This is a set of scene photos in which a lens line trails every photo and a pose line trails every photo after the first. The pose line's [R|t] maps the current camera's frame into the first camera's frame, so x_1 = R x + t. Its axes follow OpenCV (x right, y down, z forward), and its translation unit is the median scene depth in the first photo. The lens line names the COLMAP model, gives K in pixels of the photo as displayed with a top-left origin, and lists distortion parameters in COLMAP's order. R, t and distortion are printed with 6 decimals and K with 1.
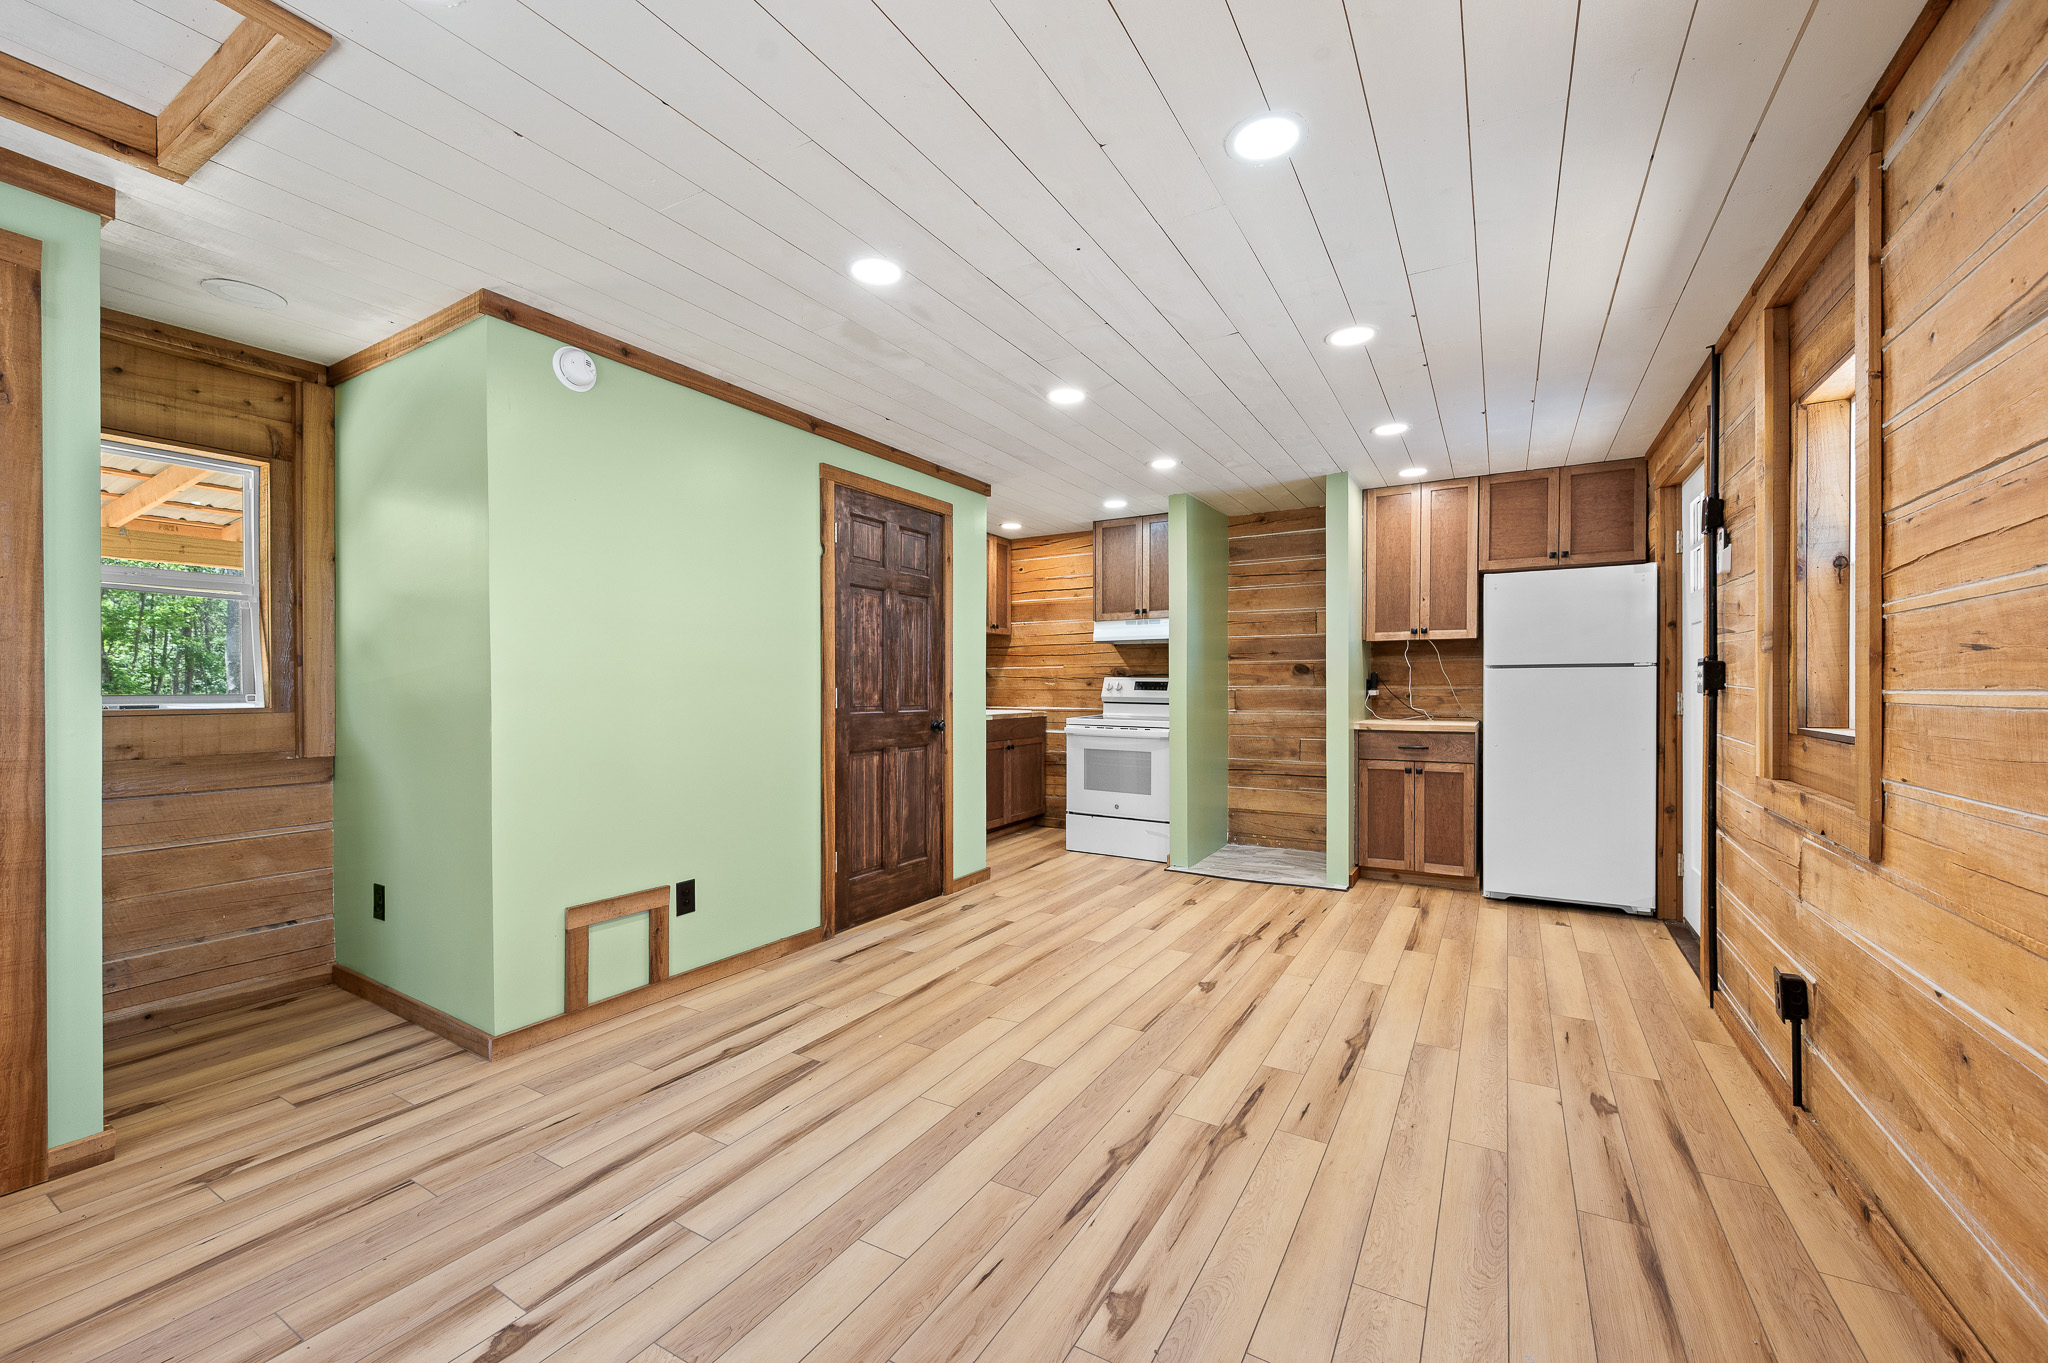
lens RADIAL K [[807.5, 0, 1018.2], [0, 807.5, 691.1], [0, 0, 1]] dist [0.000588, 0.000044]
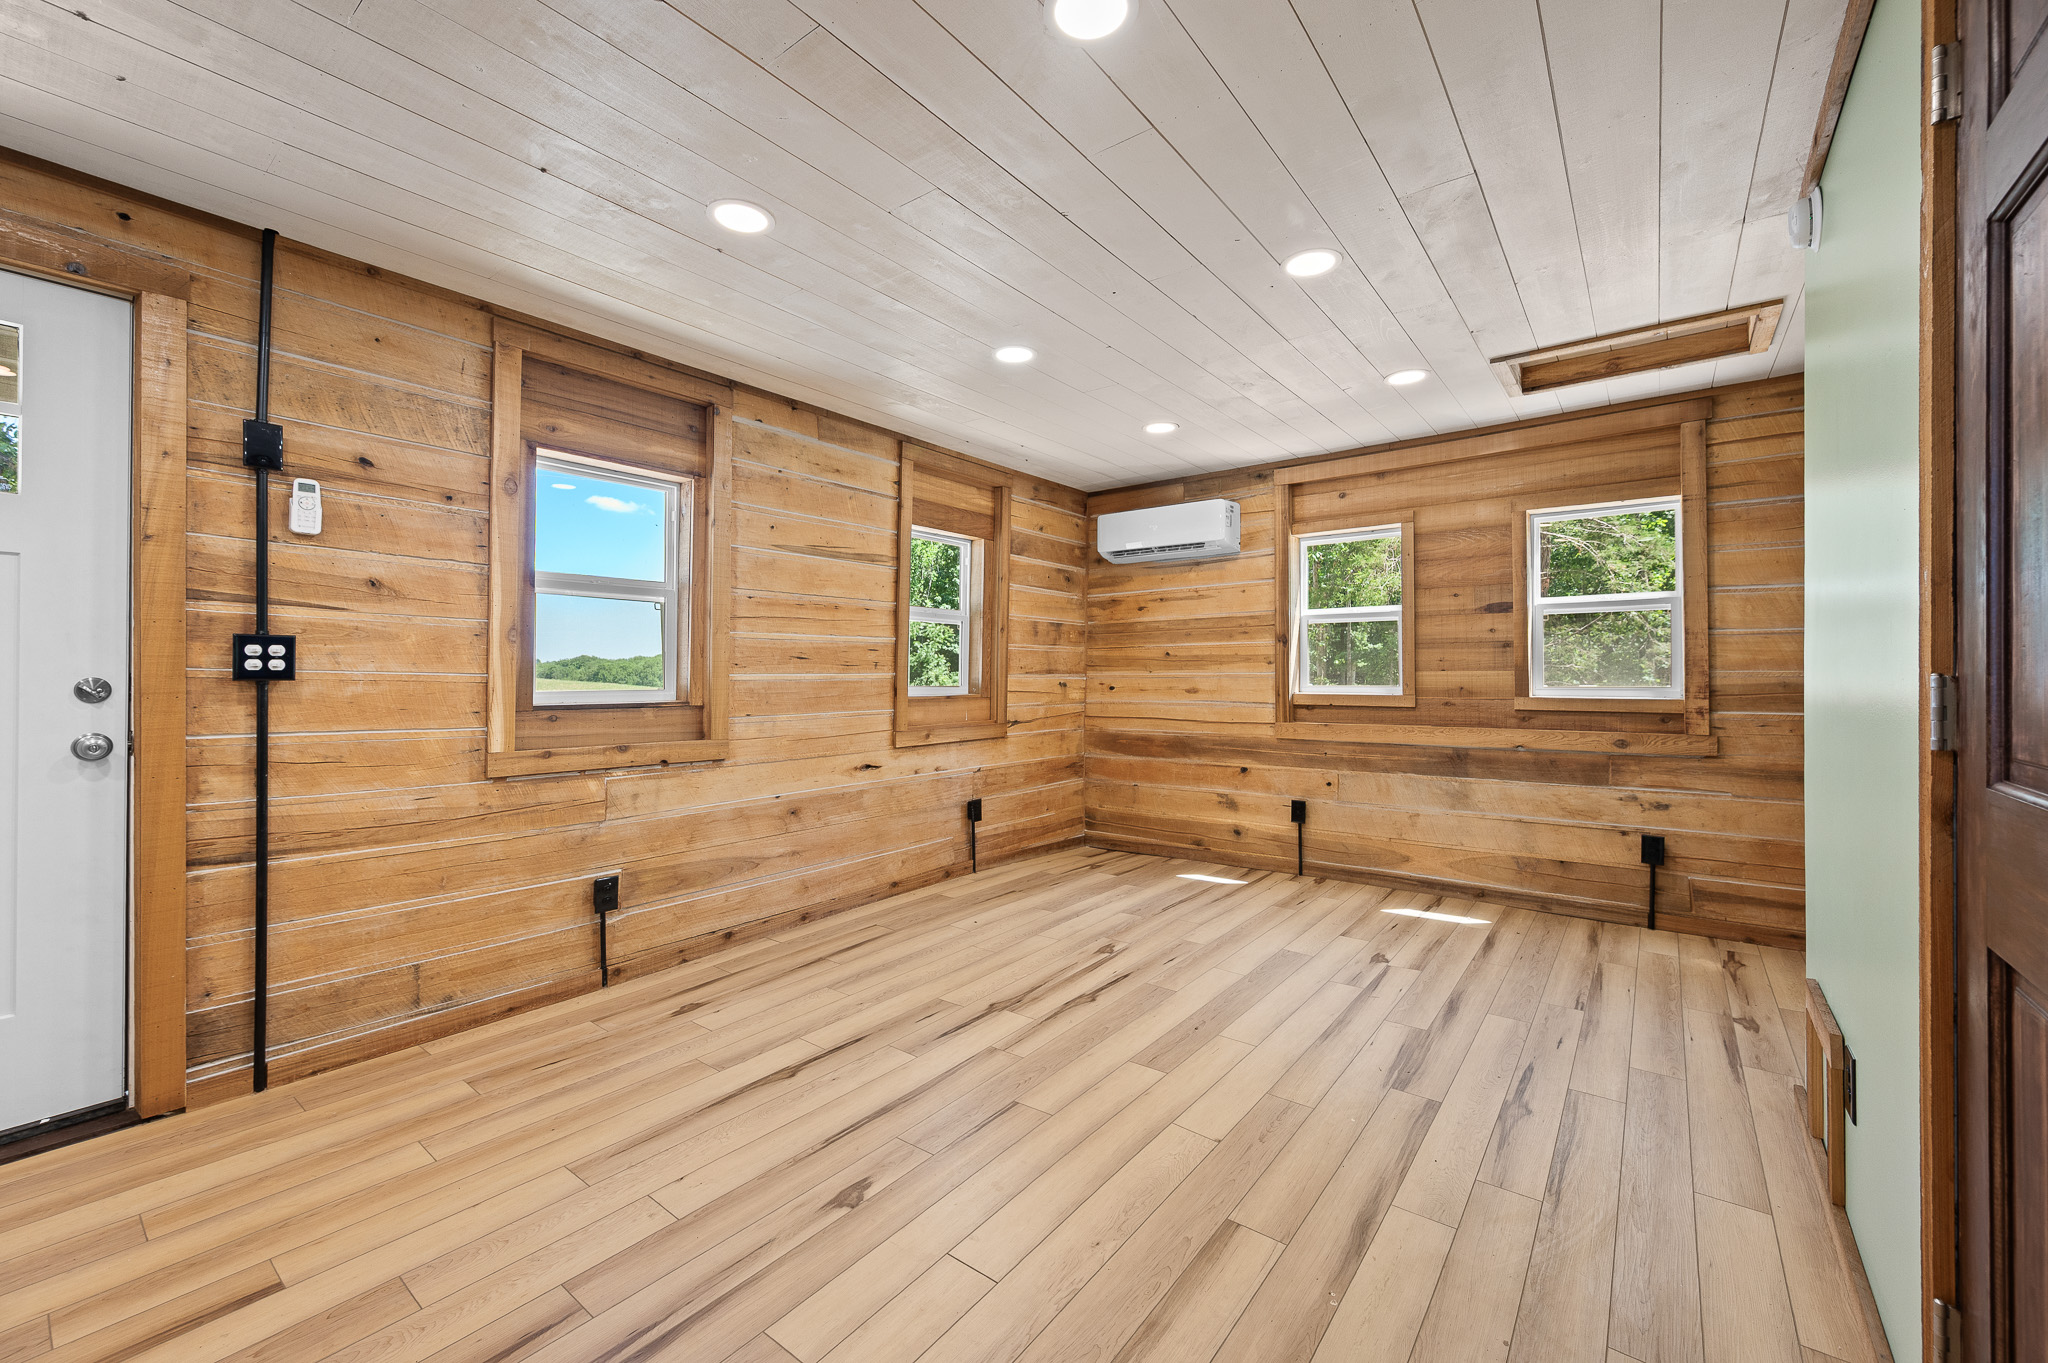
lens RADIAL K [[824.2, 0, 1040.7], [0, 824.2, 670.5], [0, 0, 1]] dist [0.000366, -0.000006]
pose [[-0.995523, 0.001363, 0.094506, 0.032099], [0.001480, 0.999998, 0.001161, -0.004181], [-0.094505, 0.001295, -0.995524, 1.114389]]
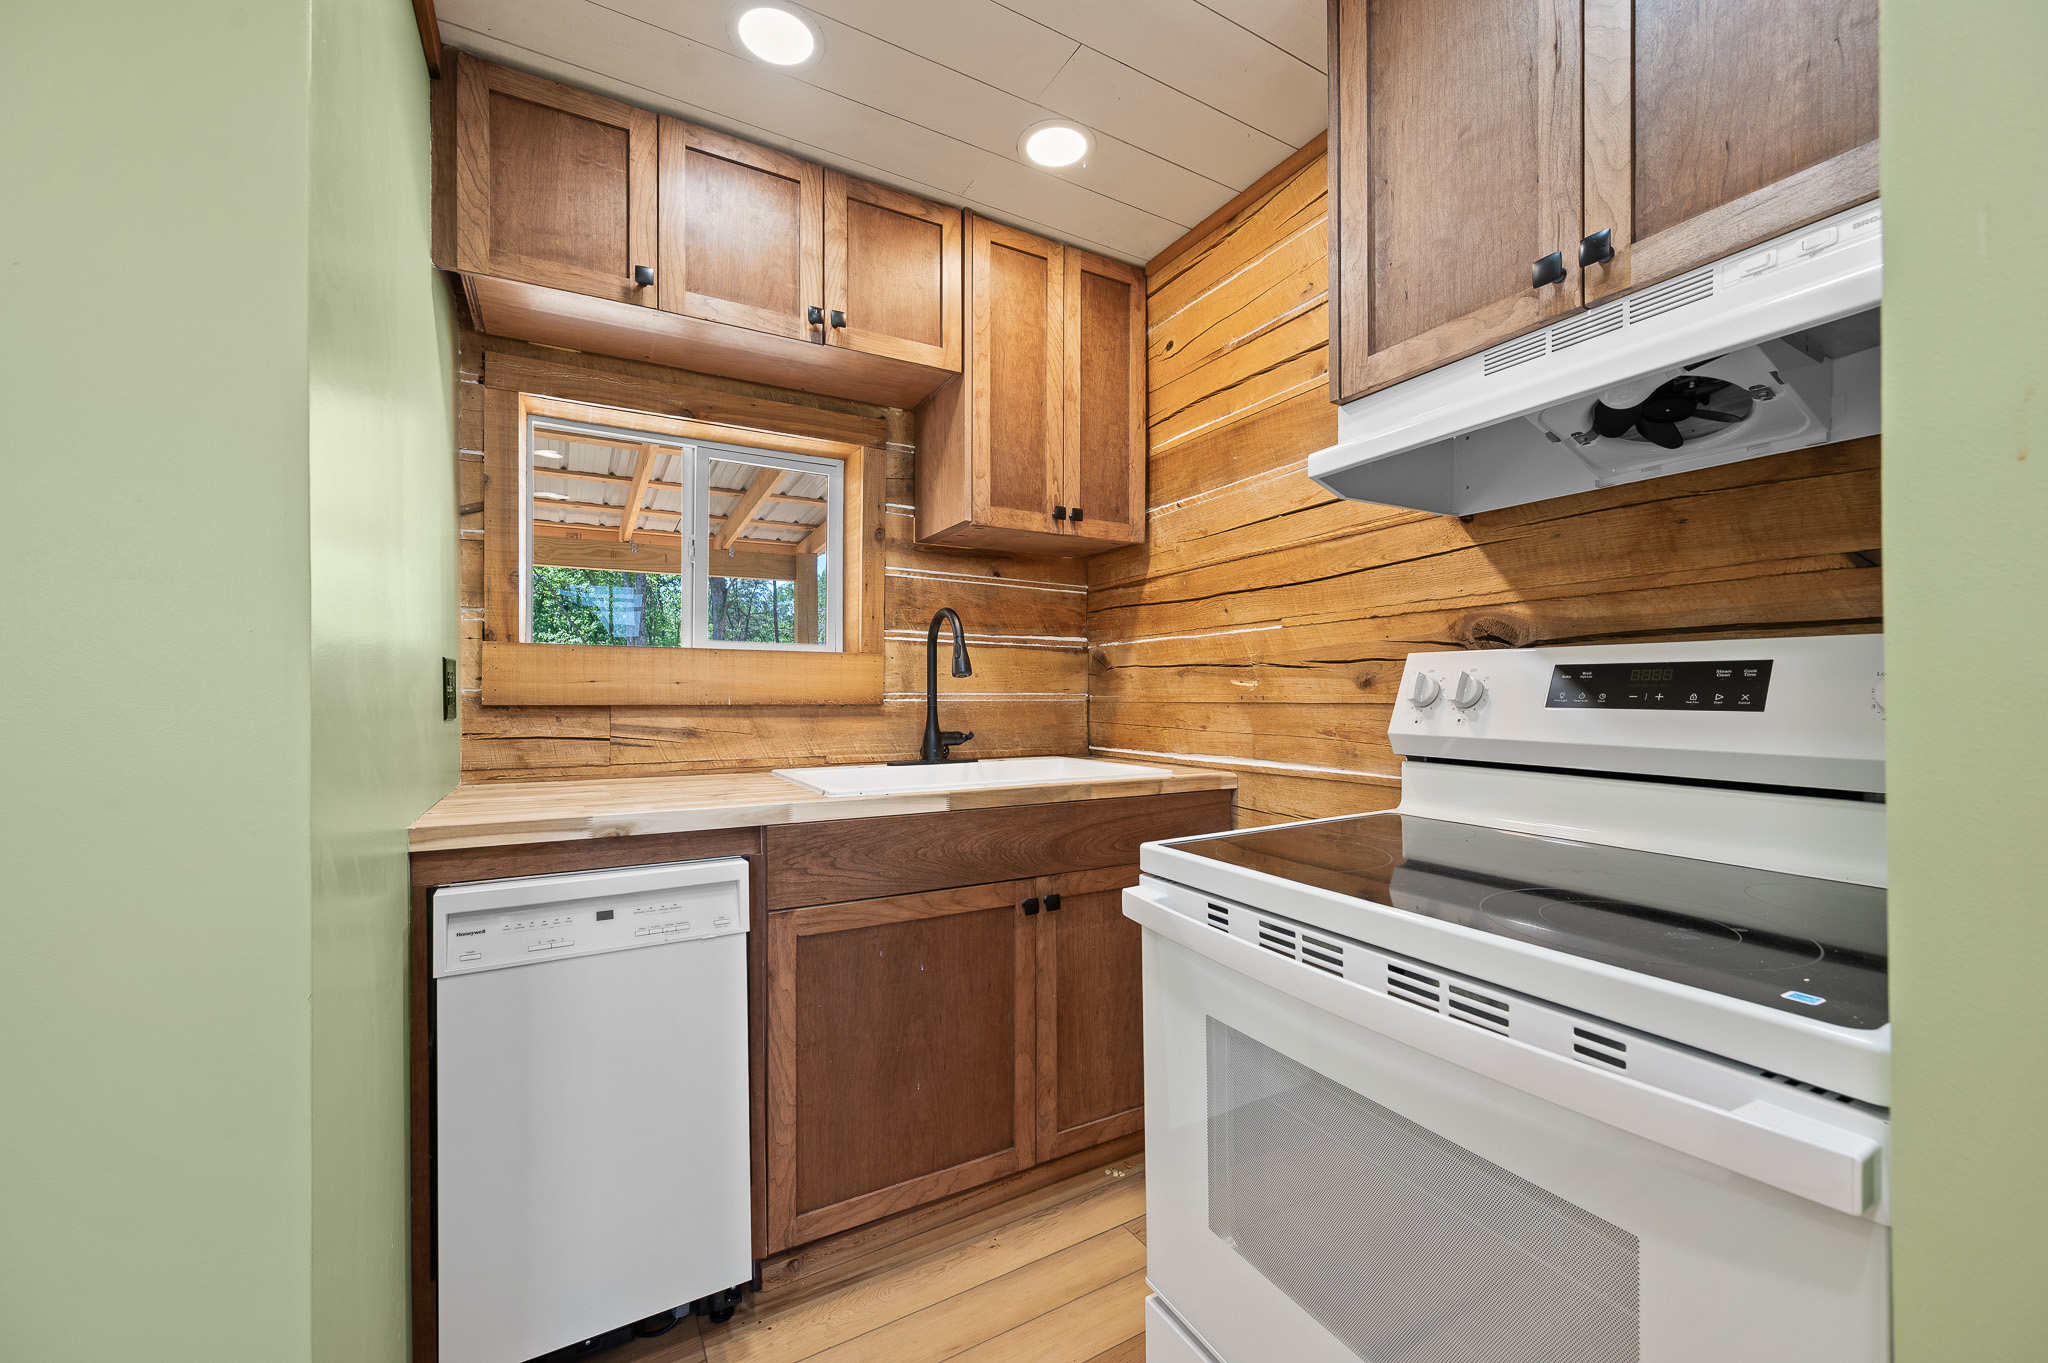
lens RADIAL K [[813.0, 0, 1024.5], [0, 813.0, 692.7], [0, 0, 1]] dist [-0.001158, -0.000141]
pose [[0.875875, -0.004319, -0.482518, 0.172878], [-0.000452, 0.999952, -0.009770, -0.003778], [0.482537, 0.008776, 0.875831, 1.028553]]
